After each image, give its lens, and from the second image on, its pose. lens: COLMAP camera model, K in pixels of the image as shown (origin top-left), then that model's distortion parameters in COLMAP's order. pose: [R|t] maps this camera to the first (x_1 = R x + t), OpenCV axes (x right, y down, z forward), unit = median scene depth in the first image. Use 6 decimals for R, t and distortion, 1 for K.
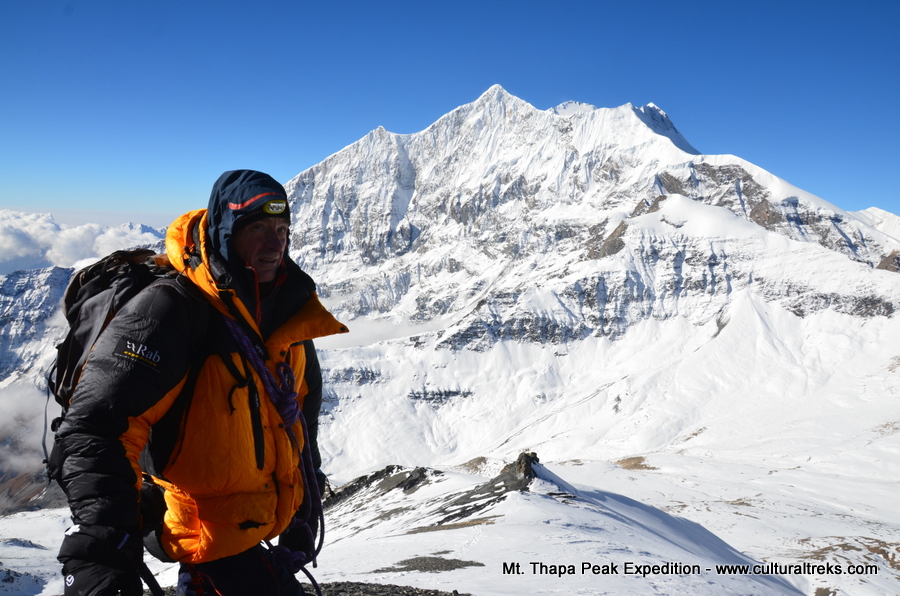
lens RADIAL K [[707.0, 0, 445.2], [0, 707.0, 300.3], [0, 0, 1]] dist [-0.163088, 0.123955]
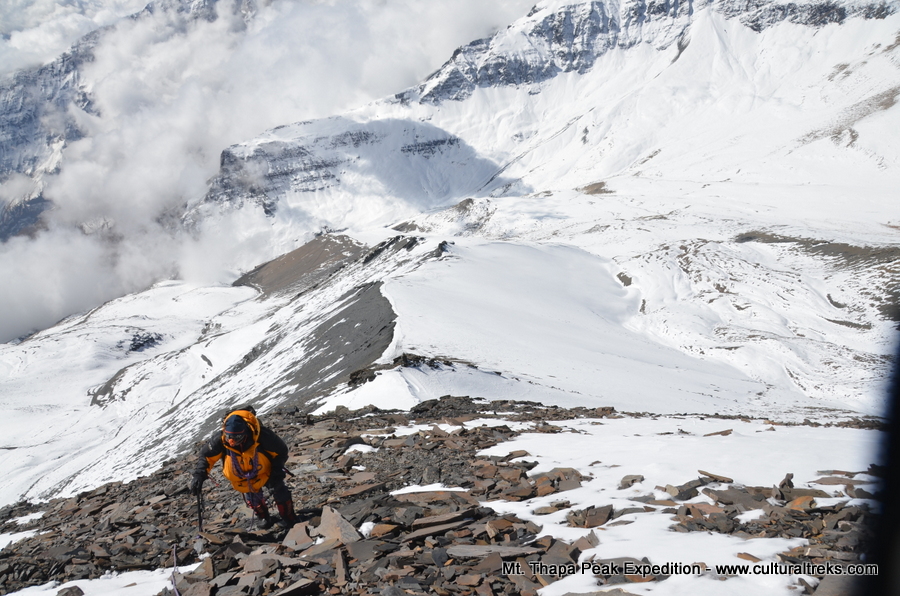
lens RADIAL K [[707.0, 0, 445.2], [0, 707.0, 300.3], [0, 0, 1]] dist [-0.163088, 0.123955]
pose [[0.990921, -0.131906, -0.026015, 0.006712], [0.132209, 0.920860, 0.366793, -0.021363], [-0.024426, -0.366902, 0.929939, -0.061725]]
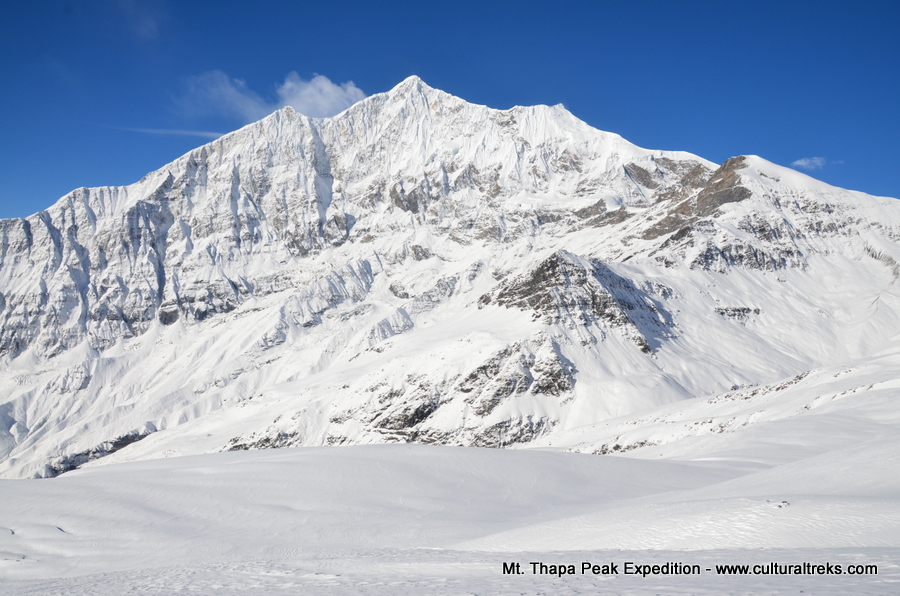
lens RADIAL K [[707.0, 0, 445.2], [0, 707.0, 300.3], [0, 0, 1]] dist [-0.163088, 0.123955]
pose [[0.908491, 0.007368, 0.417840, -0.331667], [0.032103, 0.995660, -0.087359, 0.089257], [-0.416670, 0.092778, 0.904311, 0.191908]]
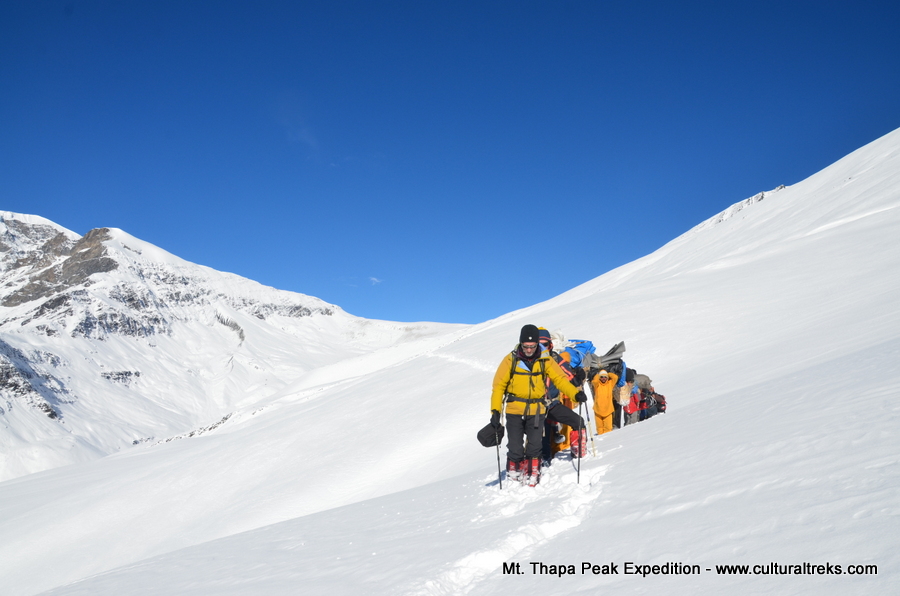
lens RADIAL K [[707.0, 0, 445.2], [0, 707.0, 300.3], [0, 0, 1]] dist [-0.163088, 0.123955]
pose [[0.233526, 0.061195, 0.970423, -0.388187], [0.139448, 0.985593, -0.095709, 0.089752], [-0.962299, 0.157674, 0.221628, 0.181252]]
